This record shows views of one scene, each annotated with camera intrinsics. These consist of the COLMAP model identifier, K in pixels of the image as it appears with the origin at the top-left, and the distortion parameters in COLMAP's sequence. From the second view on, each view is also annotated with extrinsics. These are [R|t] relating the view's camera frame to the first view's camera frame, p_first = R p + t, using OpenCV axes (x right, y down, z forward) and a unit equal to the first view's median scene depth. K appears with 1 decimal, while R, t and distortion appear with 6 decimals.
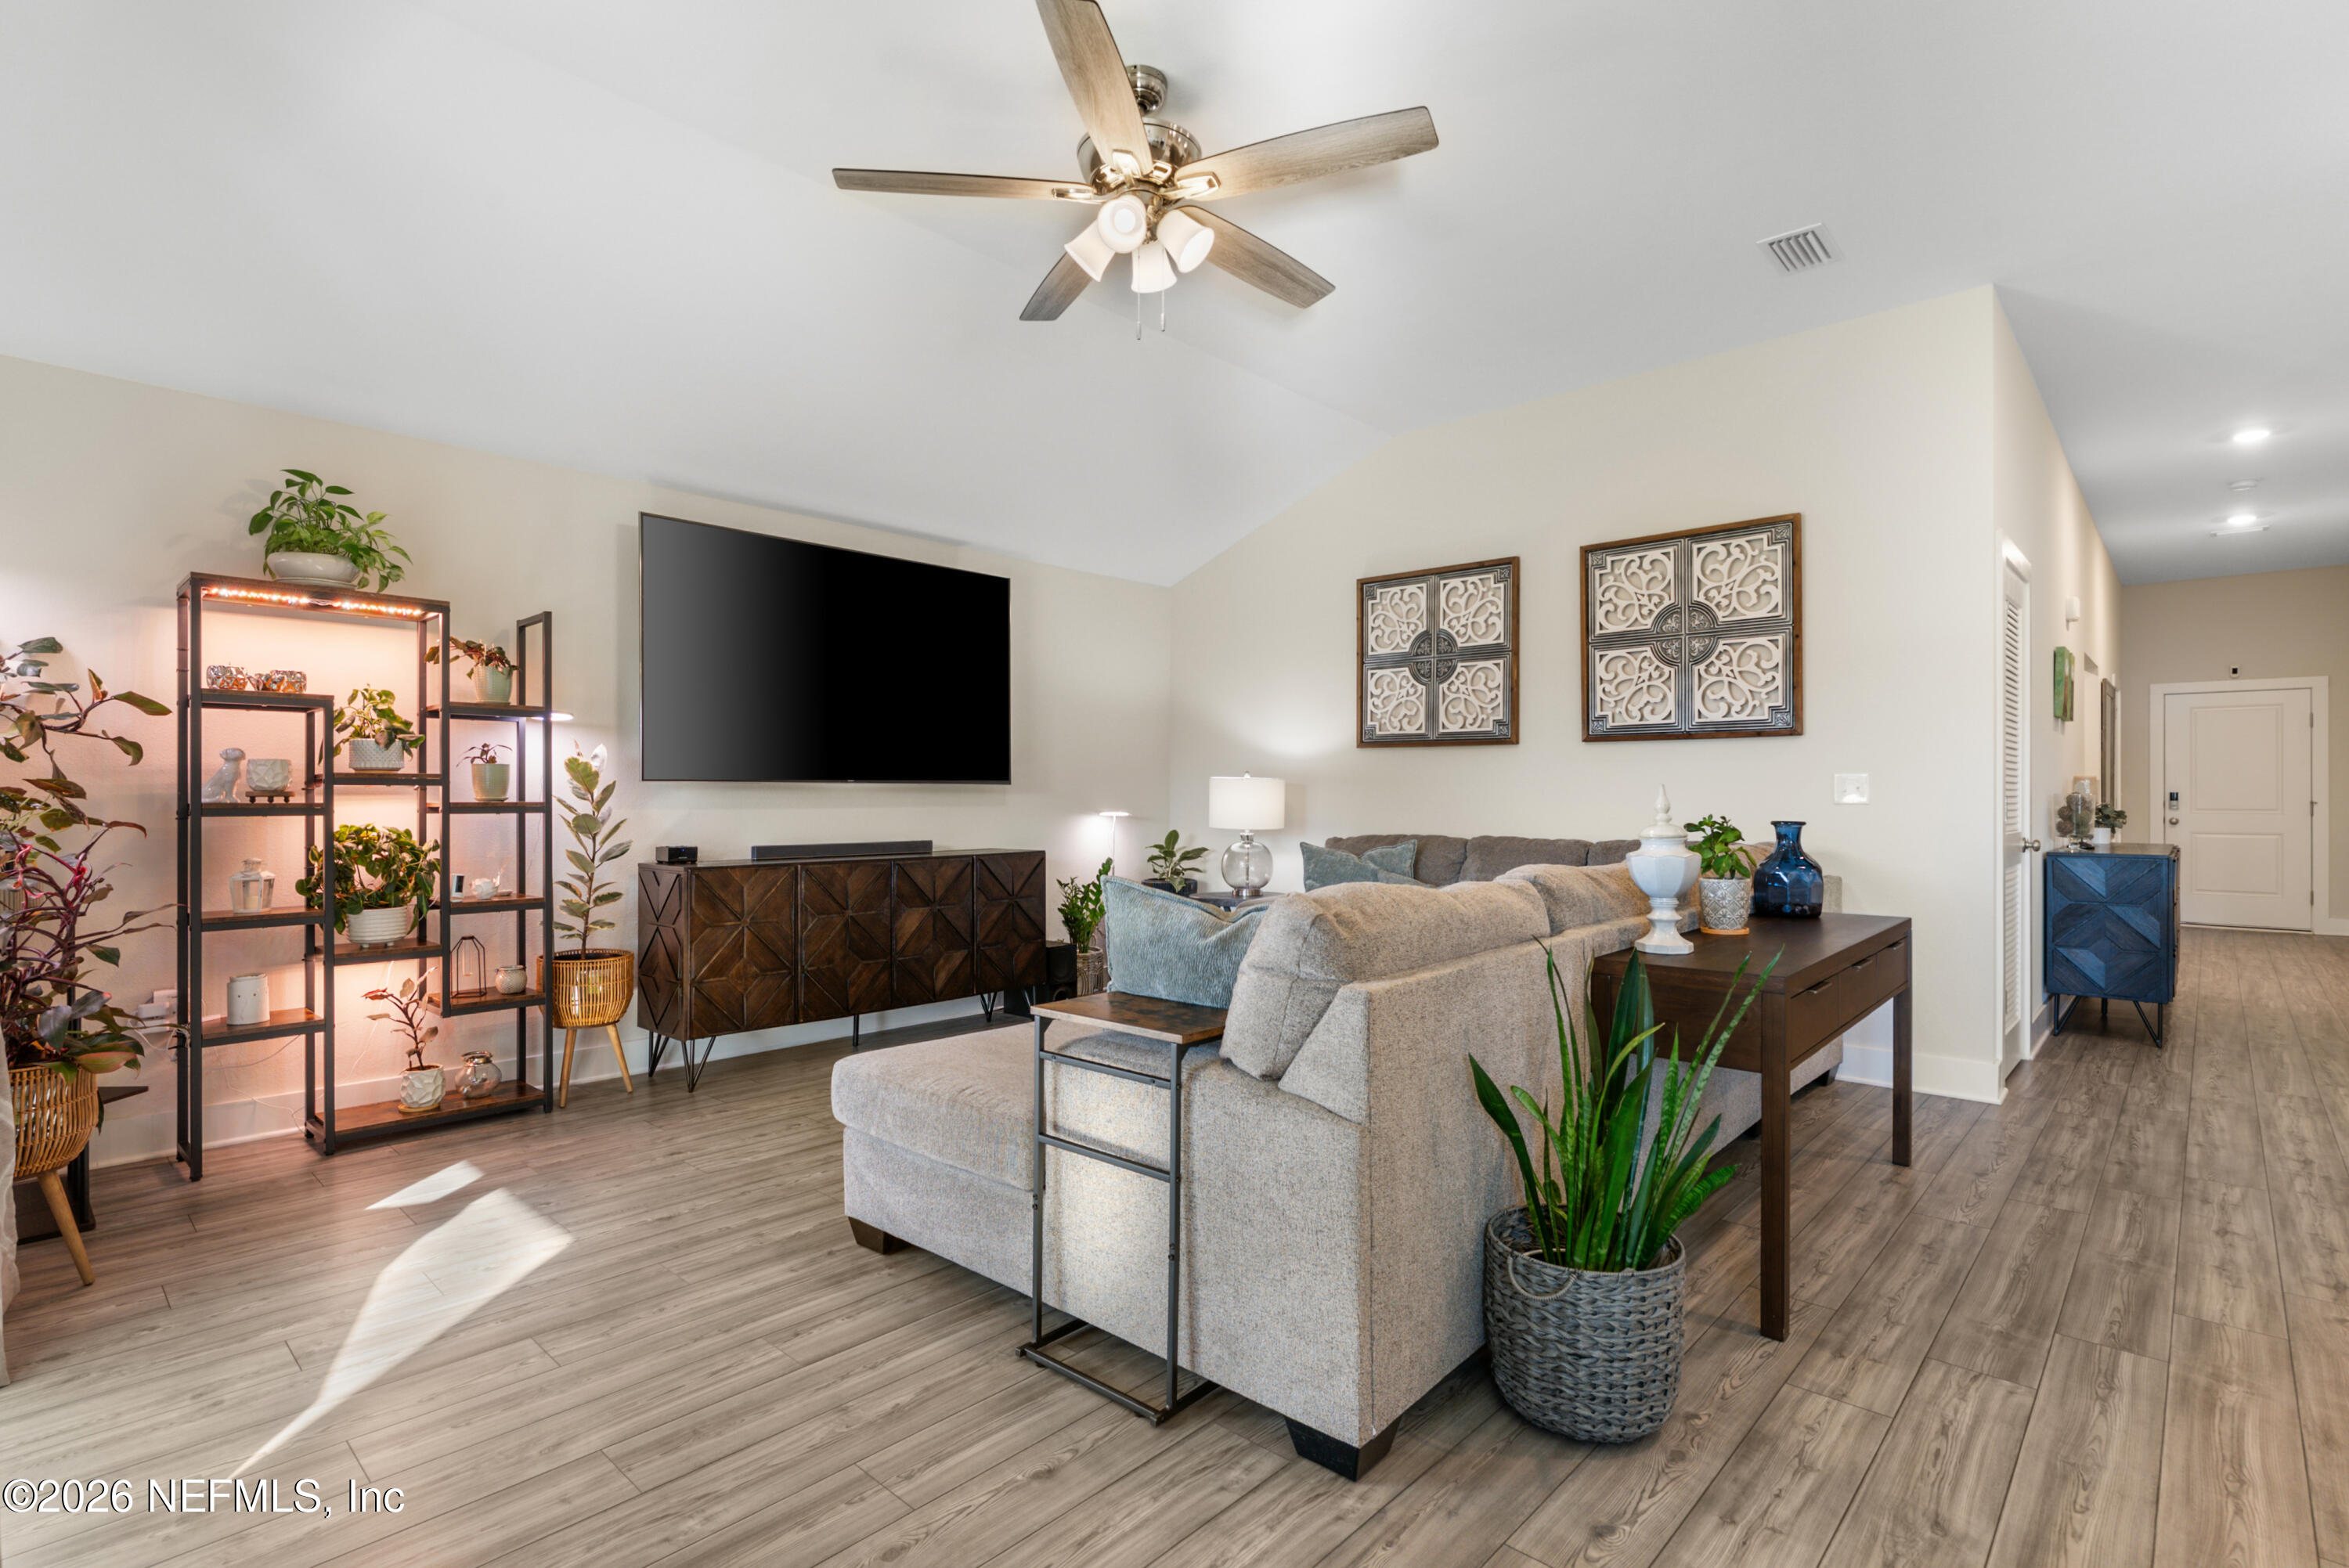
lens RADIAL K [[1121.0, 0, 1164.2], [0, 1121.0, 795.6], [0, 0, 1]] dist [0.000207, 0.000828]
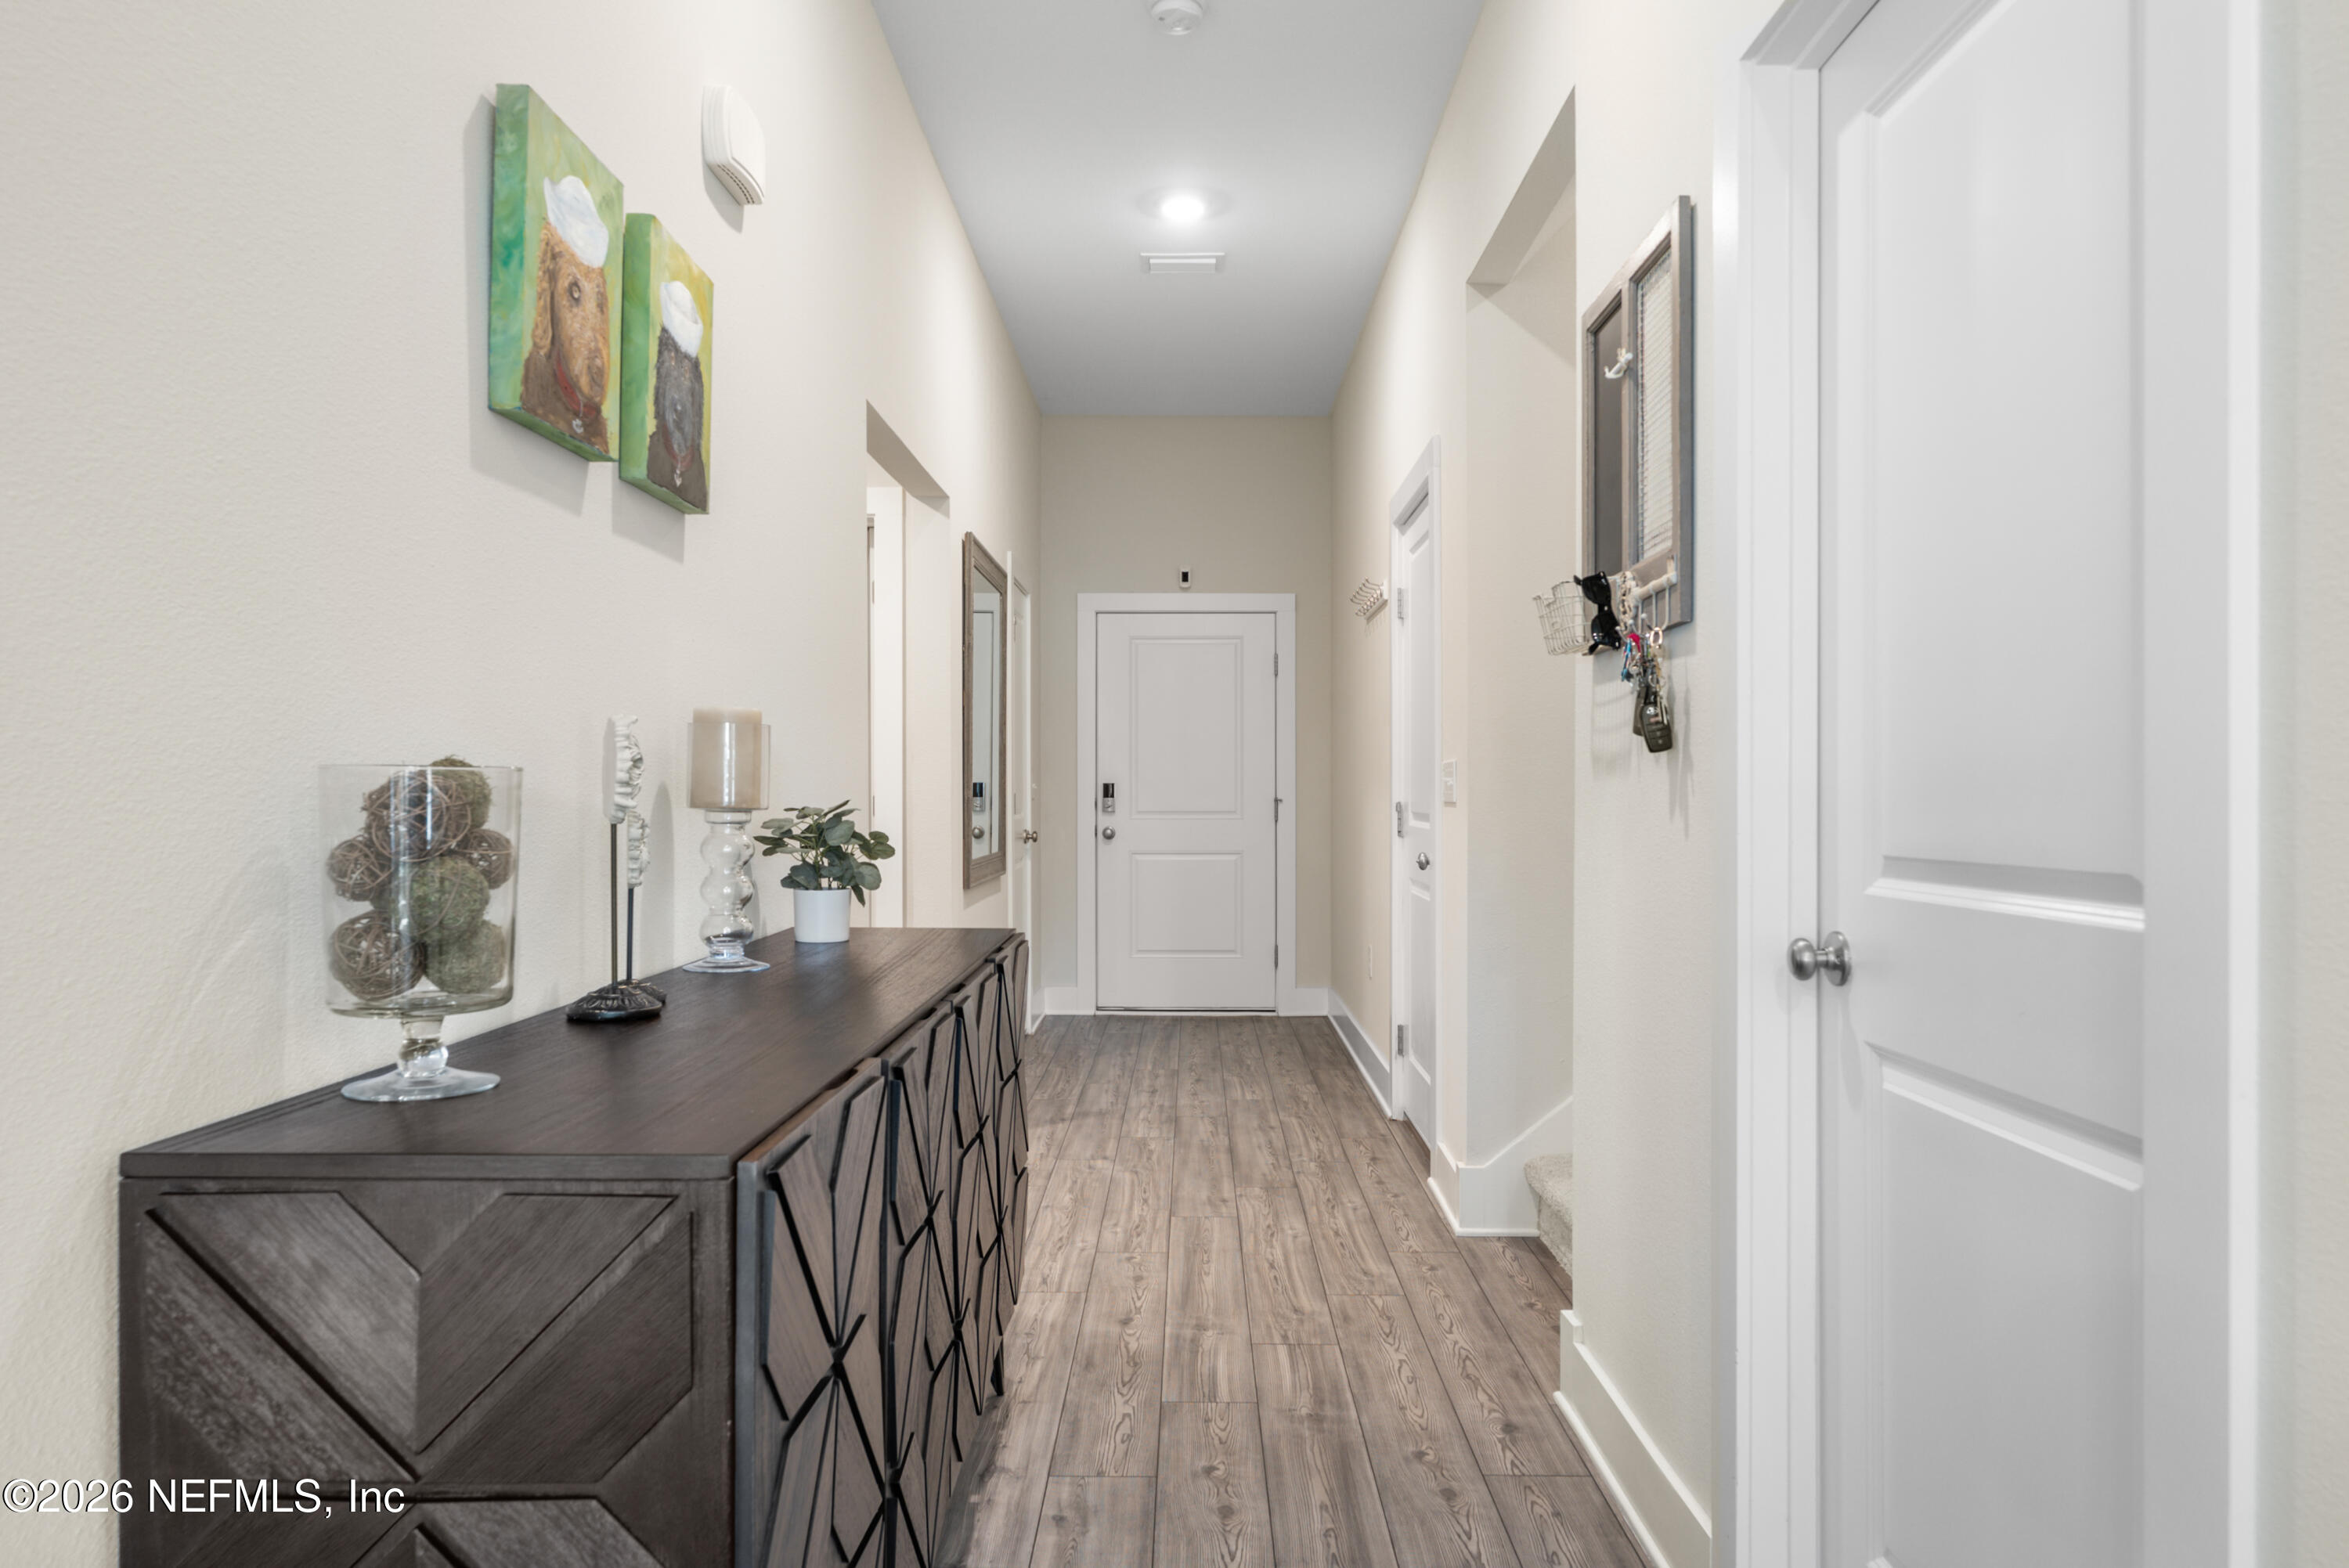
lens RADIAL K [[1515.2, 0, 1121.7], [0, 1515.2, 781.6], [0, 0, 1]] dist [0.007002, -0.006411]
pose [[0.761495, 0.003362, 0.648162, 0.834458], [0.000839, 0.999981, -0.006172, 0.002675], [-0.648170, 0.005244, 0.761477, 0.839921]]
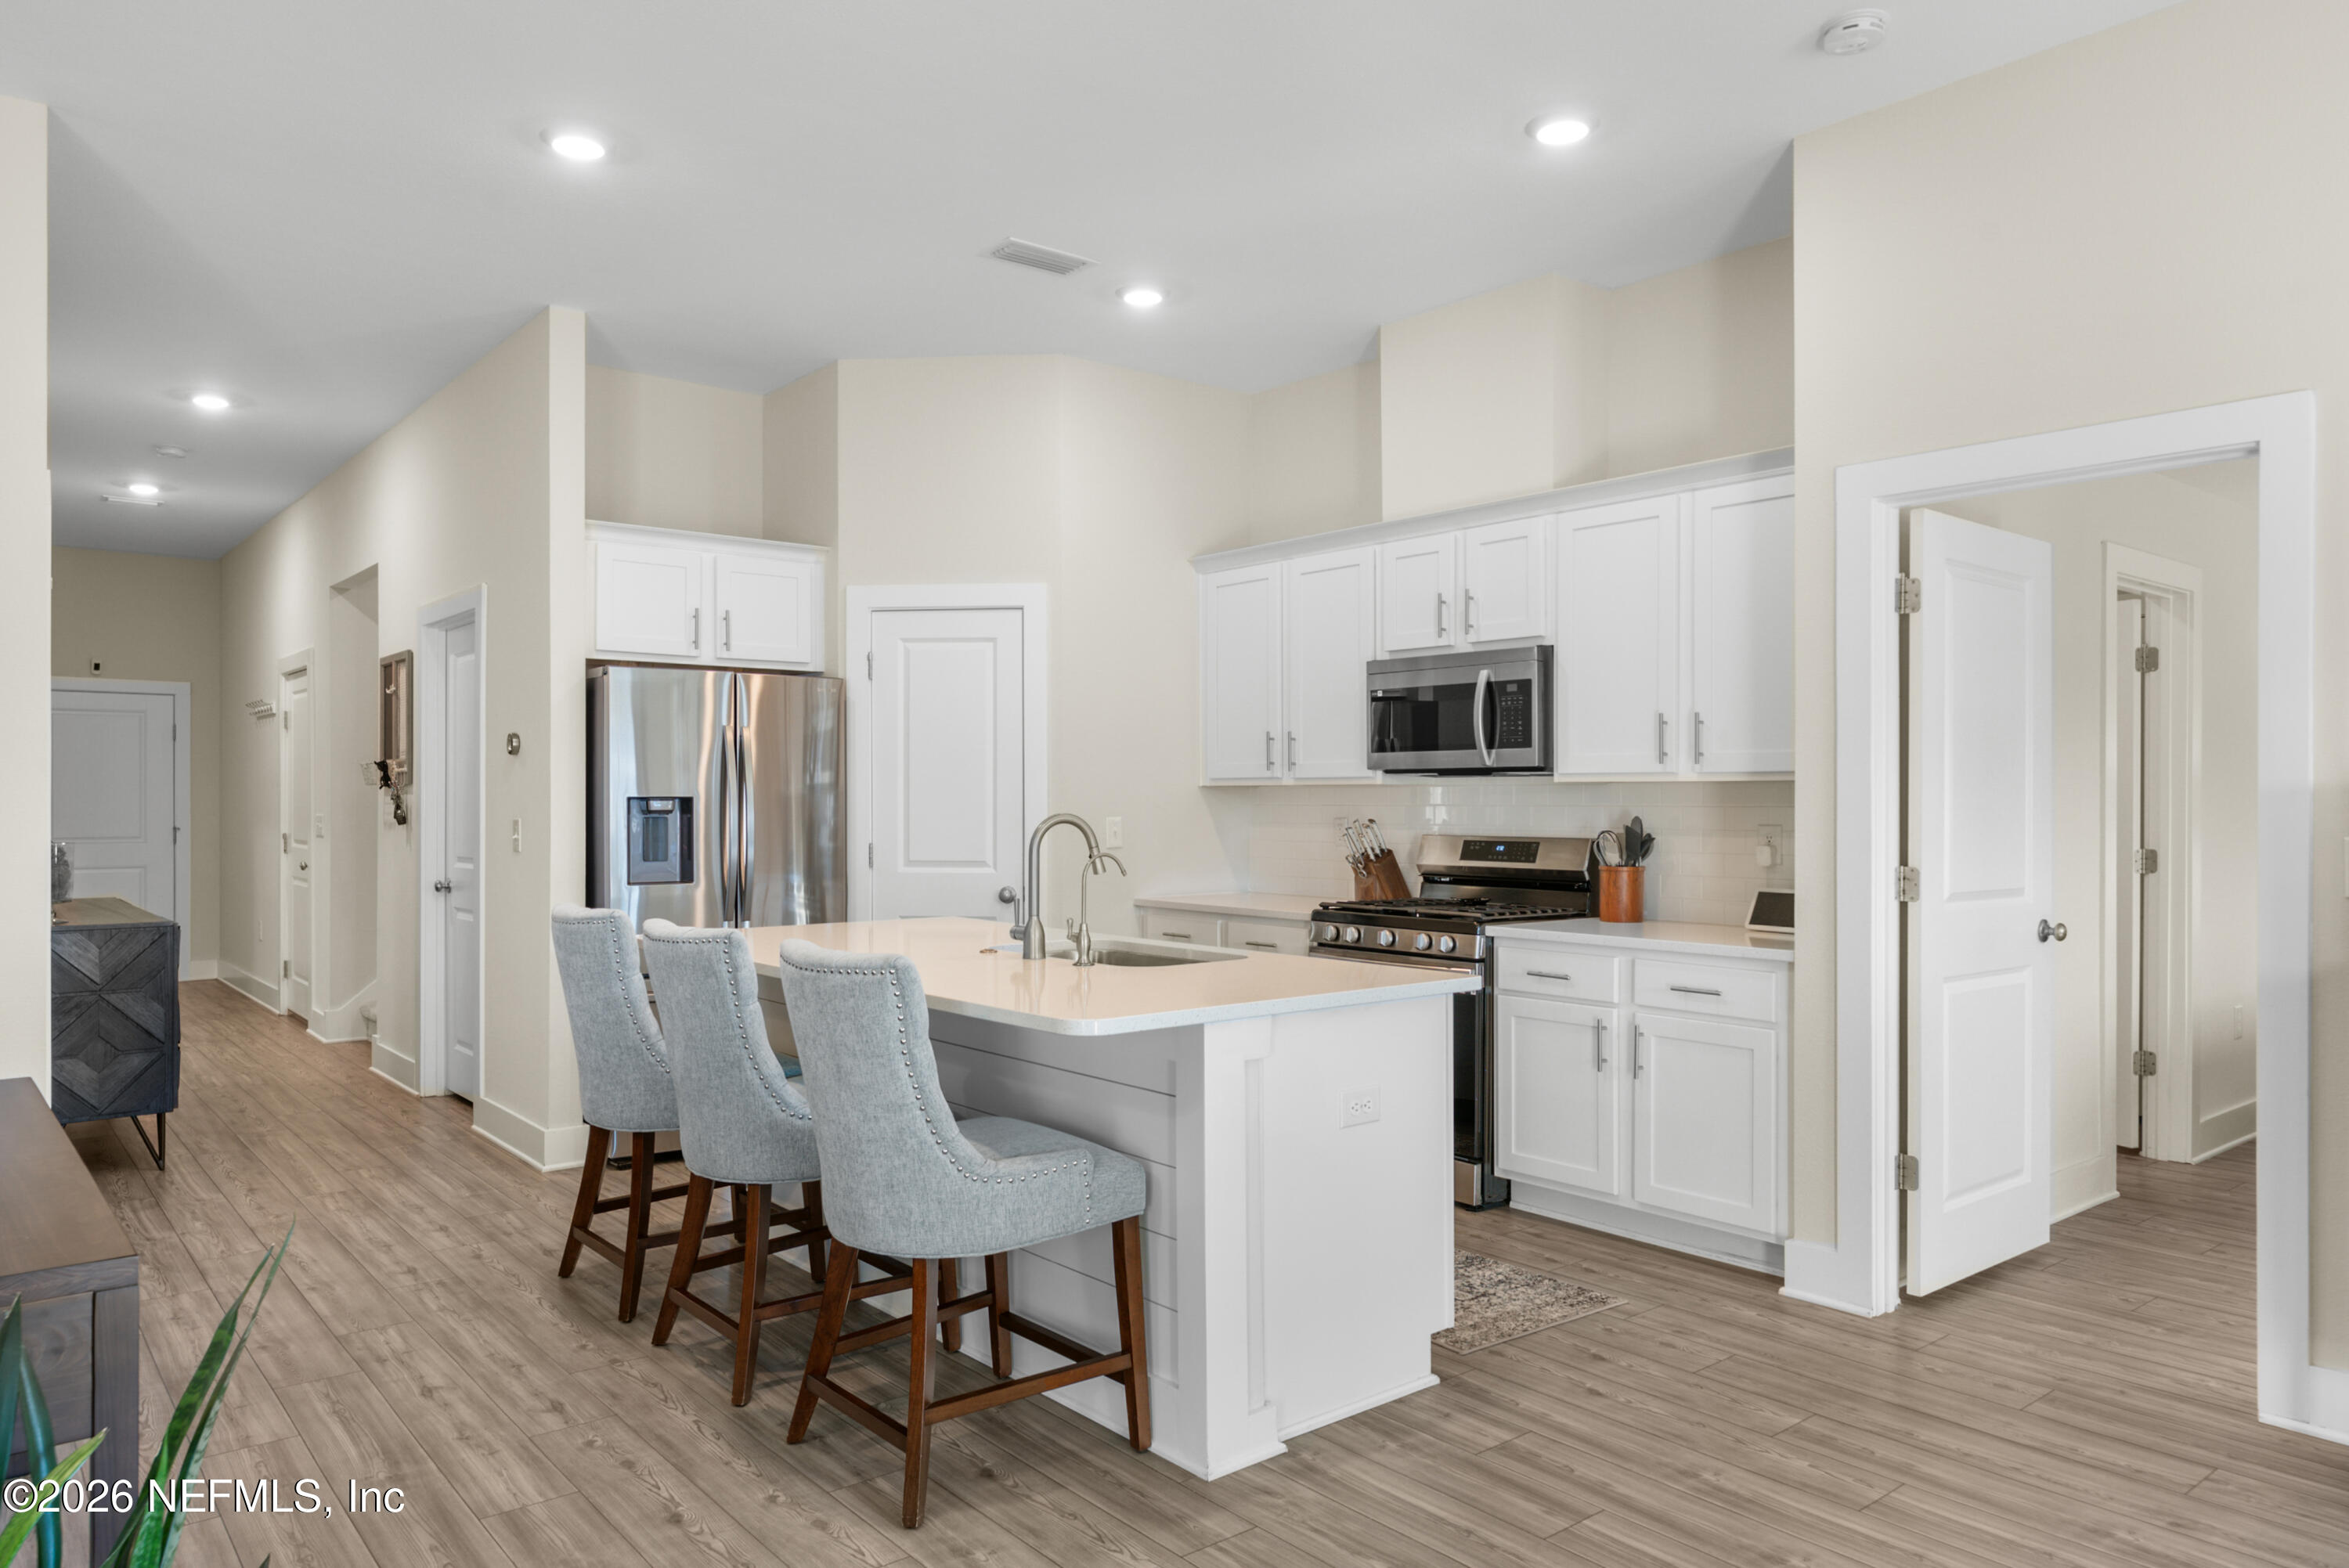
lens RADIAL K [[1515.2, 0, 1177.2], [0, 1515.2, 811.6], [0, 0, 1]] dist [0.007002, -0.006411]
pose [[0.126184, -0.008279, 0.991972, -0.068592], [-0.001540, 0.999962, 0.008541, -0.034809], [-0.992006, -0.002606, 0.126167, 0.179921]]
